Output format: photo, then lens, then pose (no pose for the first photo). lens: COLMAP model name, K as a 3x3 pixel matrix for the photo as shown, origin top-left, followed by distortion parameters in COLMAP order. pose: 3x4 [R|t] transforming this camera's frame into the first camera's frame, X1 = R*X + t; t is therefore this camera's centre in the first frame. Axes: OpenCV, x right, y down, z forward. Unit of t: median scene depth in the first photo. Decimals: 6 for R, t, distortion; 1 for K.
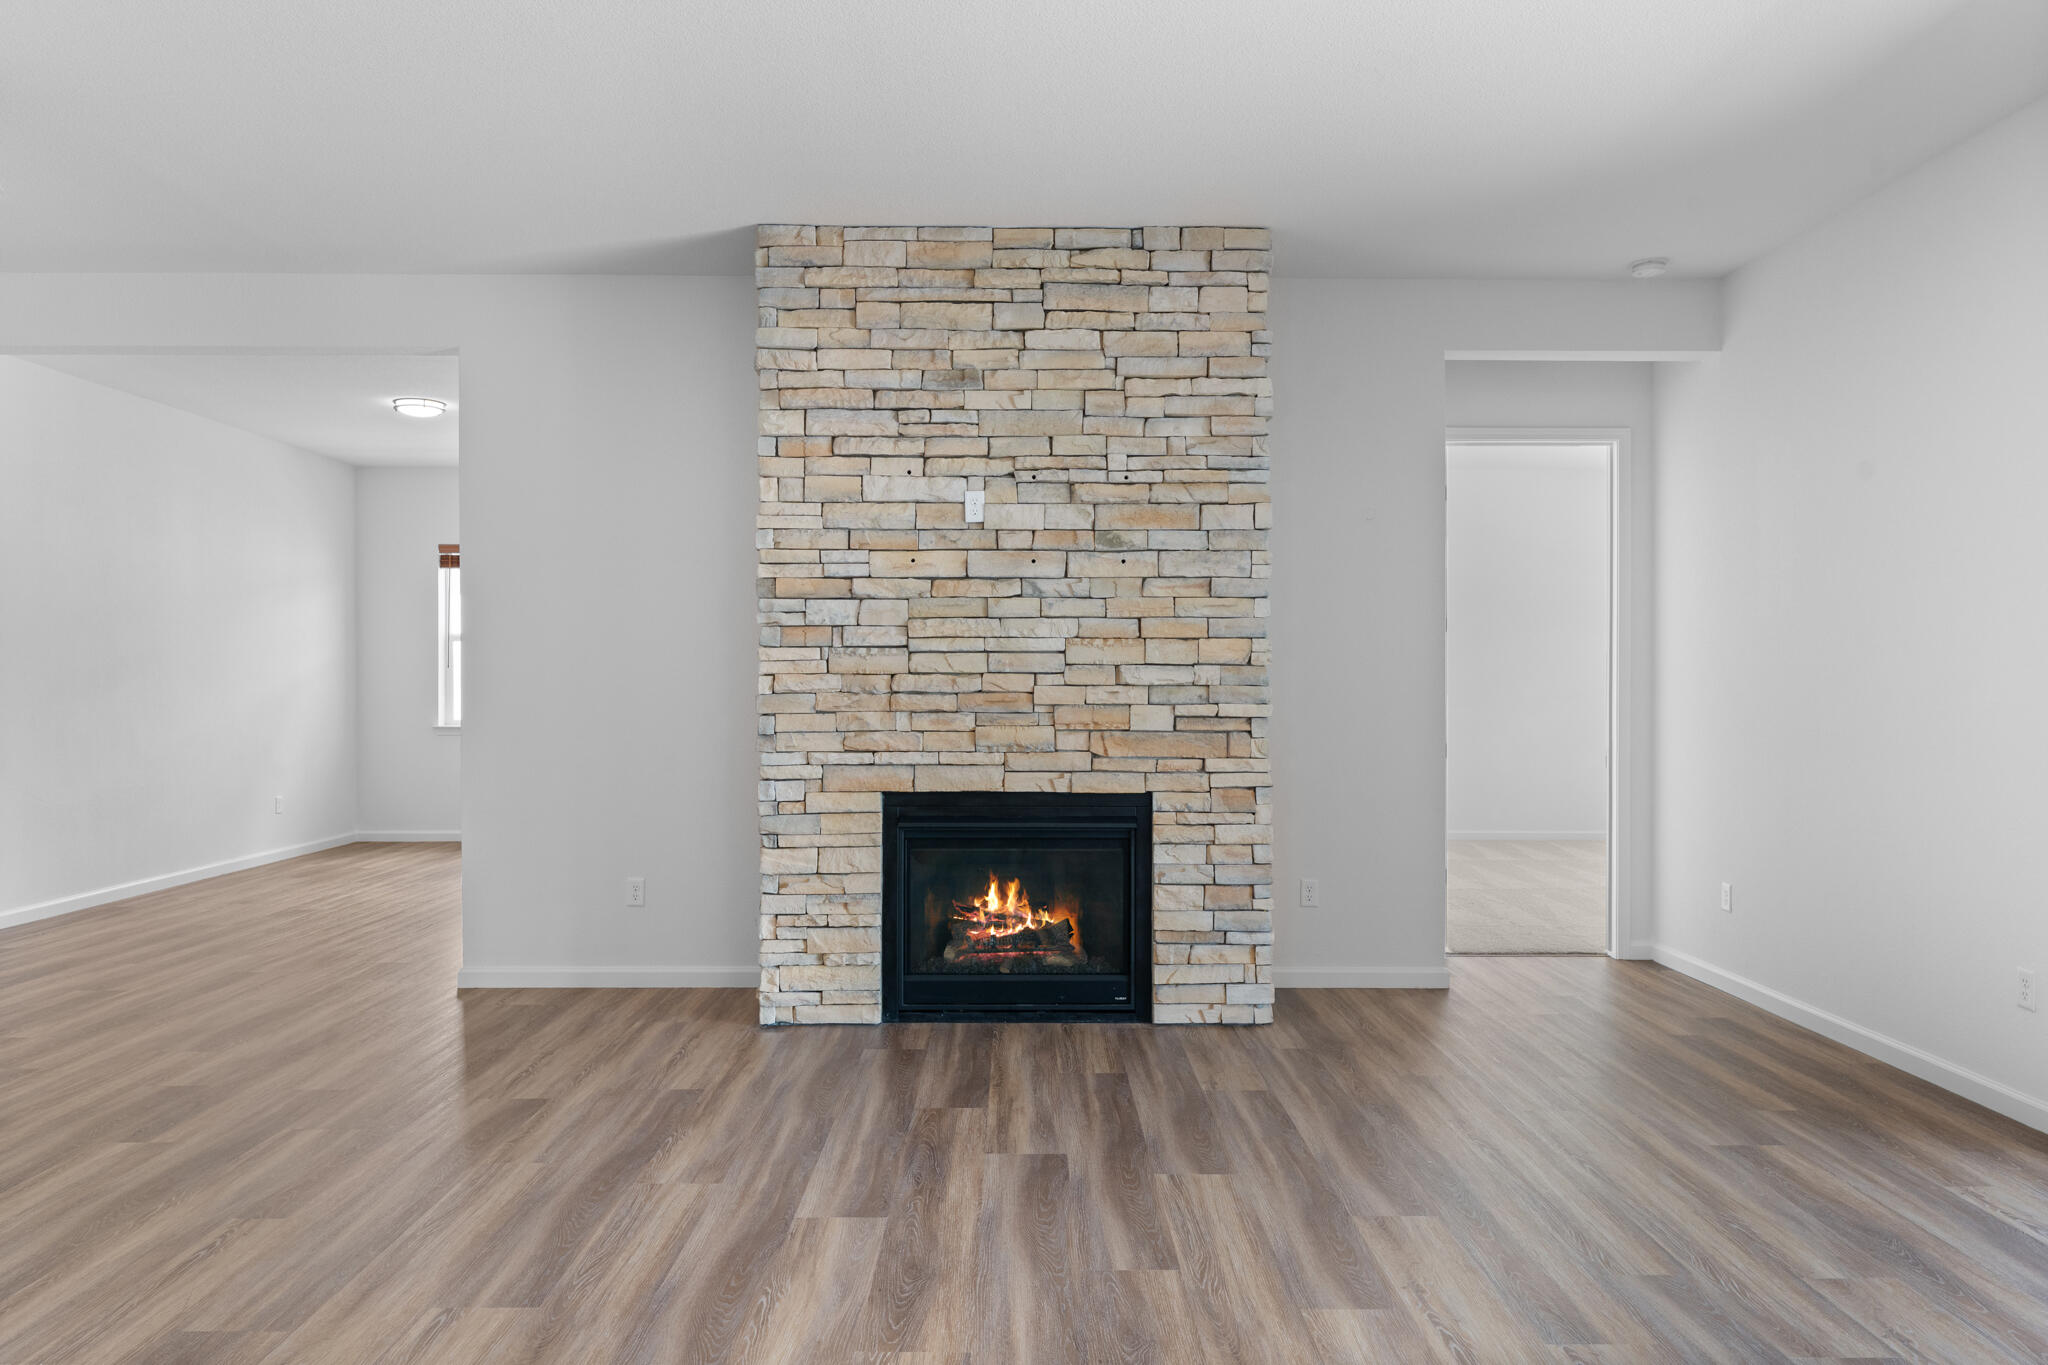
lens RADIAL K [[1327.4, 0, 1030.7], [0, 1327.4, 691.9], [0, 0, 1]] dist [-0.002728, -0.002690]
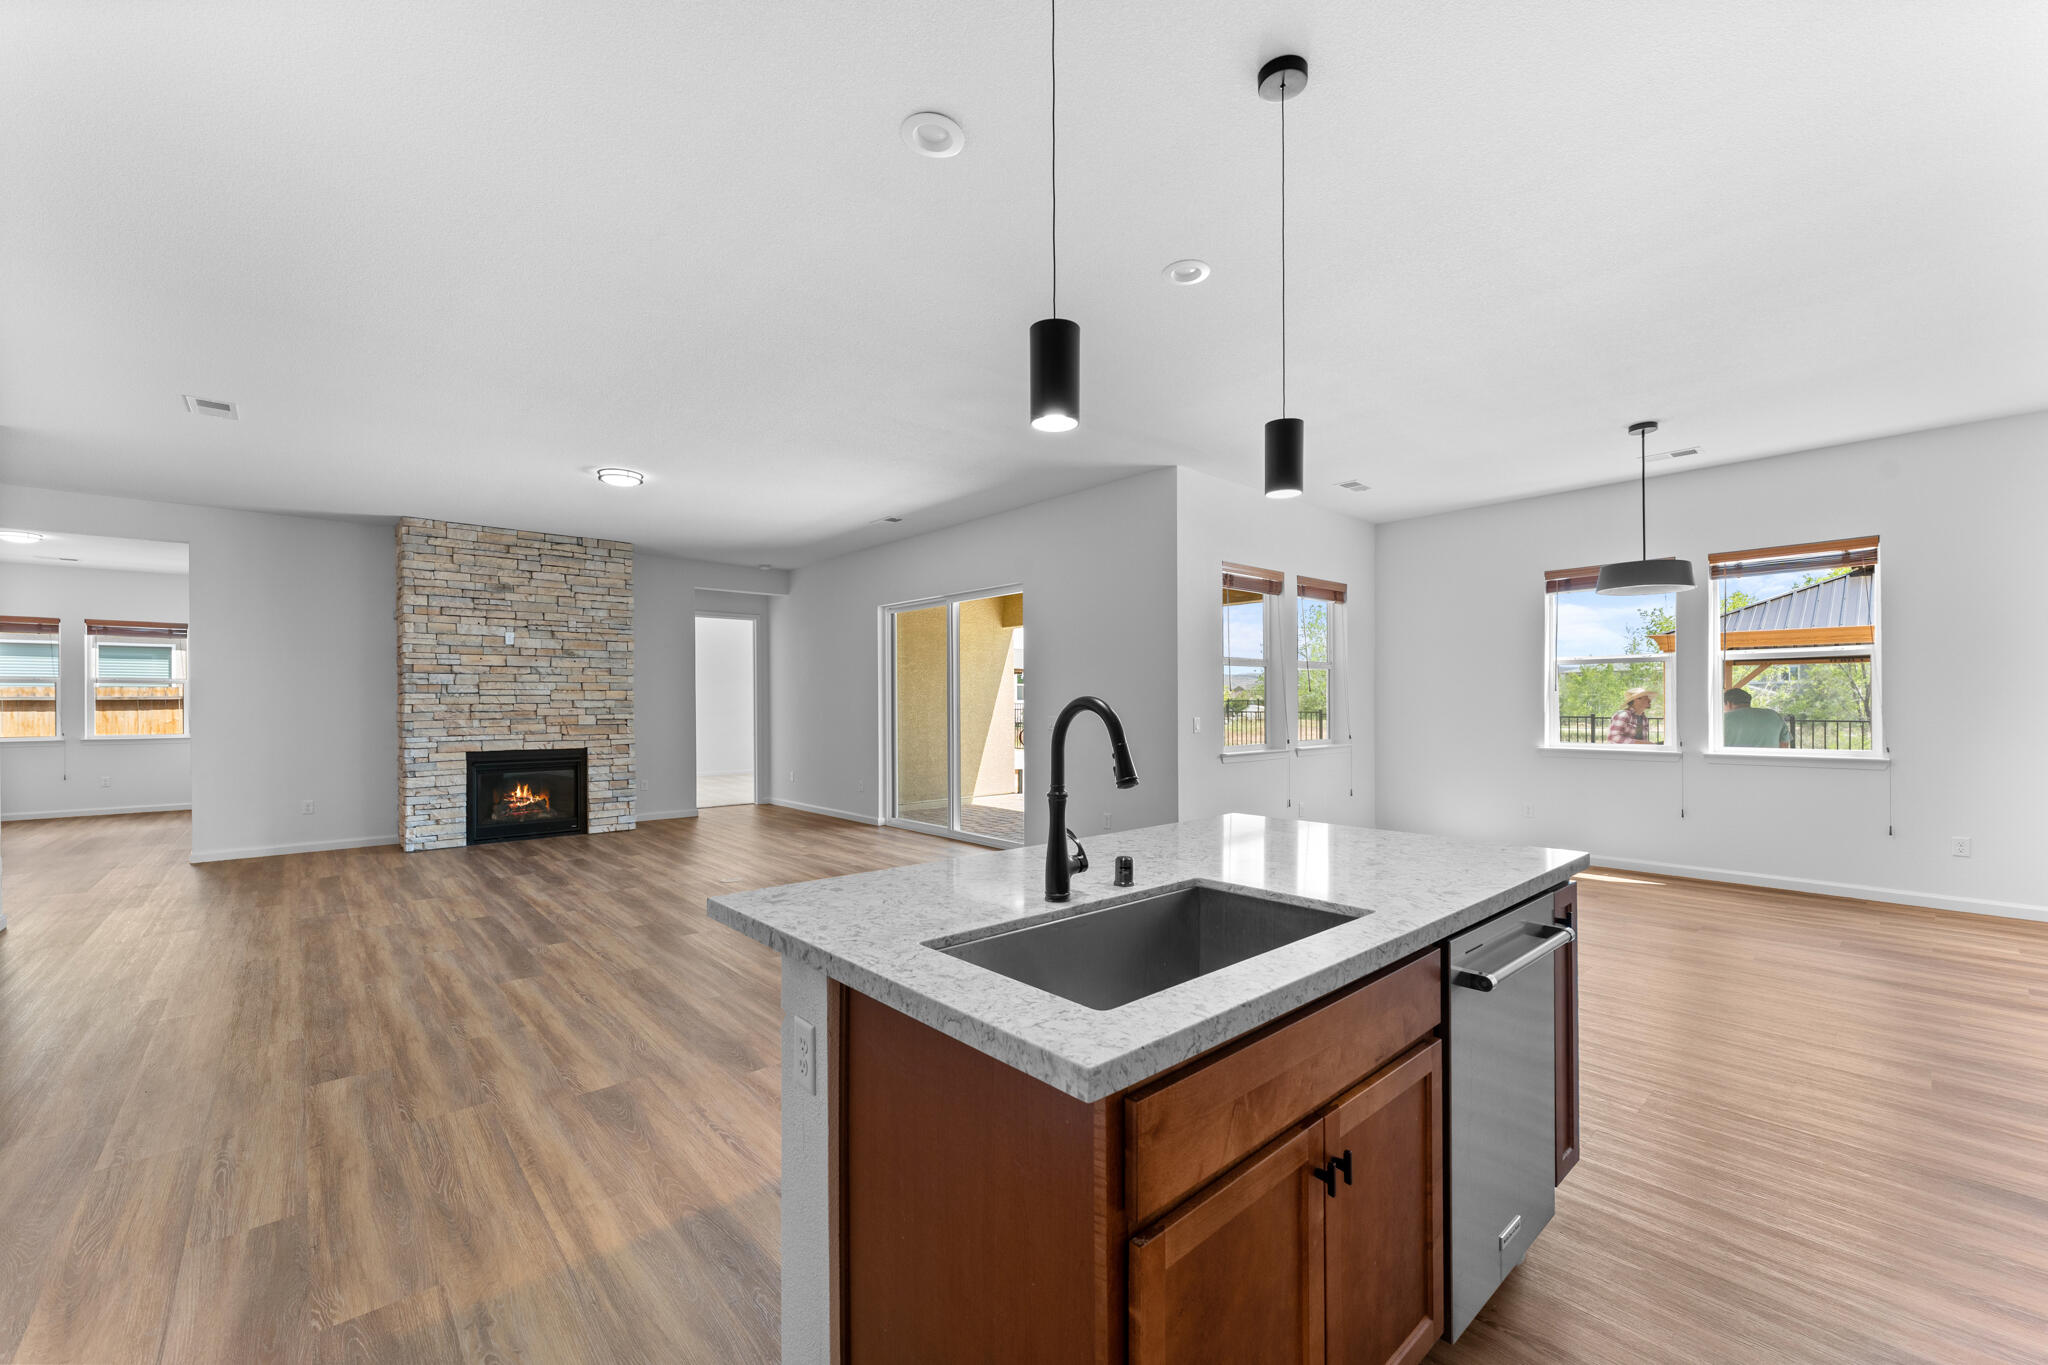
lens RADIAL K [[826.8, 0, 1025.0], [0, 826.8, 700.5], [0, 0, 1]] dist [-0.001081, 0.000290]
pose [[0.760961, -0.003543, 0.648788, -0.319910], [0.013764, 0.999848, -0.010684, 0.010547], [-0.648652, 0.017060, 0.760894, -0.850606]]
